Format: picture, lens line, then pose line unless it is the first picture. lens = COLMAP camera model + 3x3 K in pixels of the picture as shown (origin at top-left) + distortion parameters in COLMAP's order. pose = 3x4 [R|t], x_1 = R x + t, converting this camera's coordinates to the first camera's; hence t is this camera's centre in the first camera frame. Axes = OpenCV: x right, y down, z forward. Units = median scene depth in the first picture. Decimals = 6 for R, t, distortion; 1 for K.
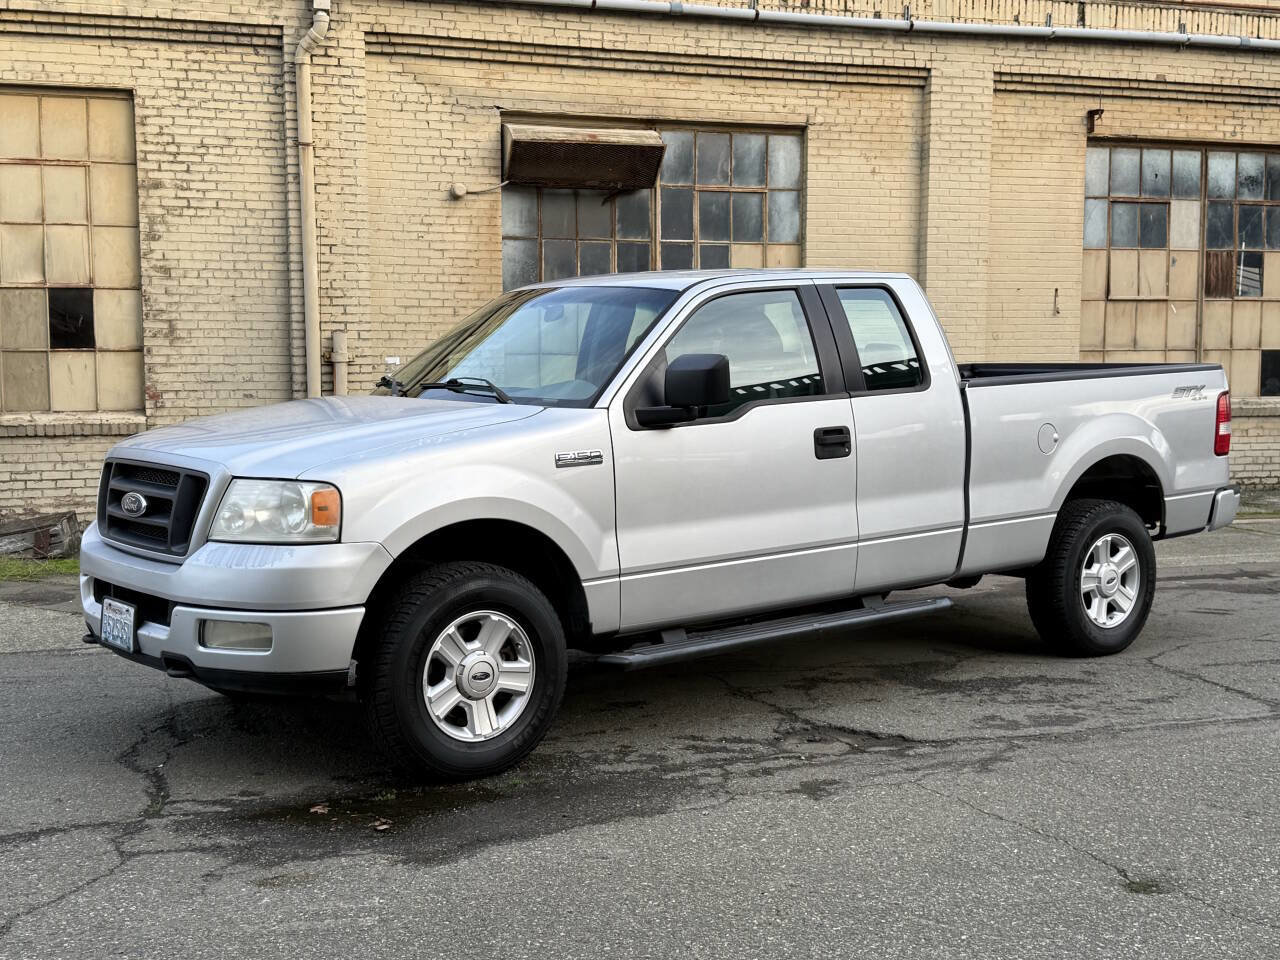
lens RADIAL K [[1575.5, 0, 646.9], [0, 1575.5, 479.9], [0, 0, 1]] dist [0.218468, -0.498766]
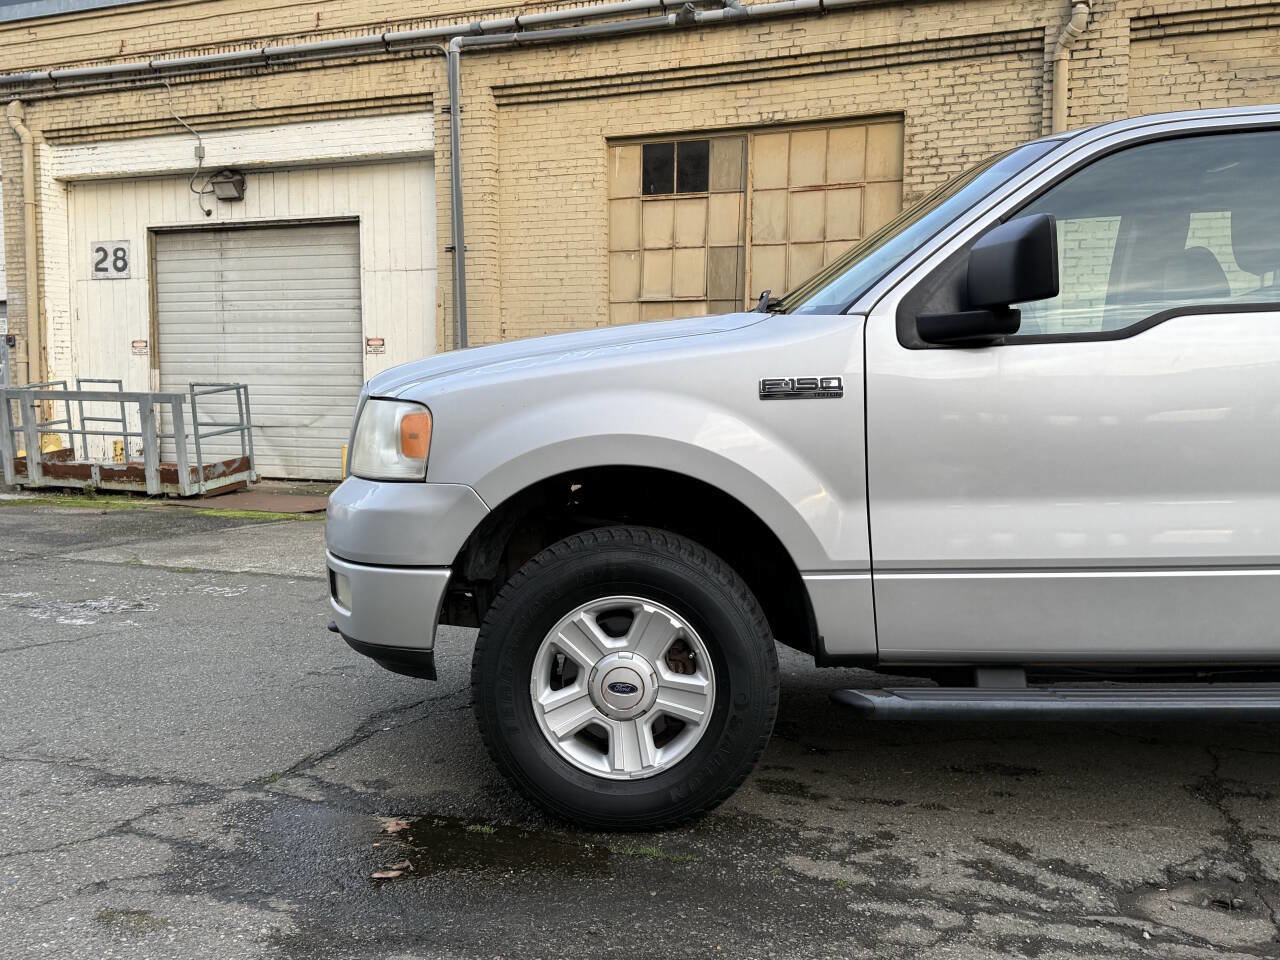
lens RADIAL K [[1206.9, 0, 644.7], [0, 1206.9, 485.3], [0, 0, 1]] dist [0.199058, -0.427667]
pose [[0.756946, 0.054996, -0.651159, 0.106266], [-0.059562, 0.998111, 0.015060, 0.010392], [0.650757, 0.027385, 0.758792, 0.250258]]
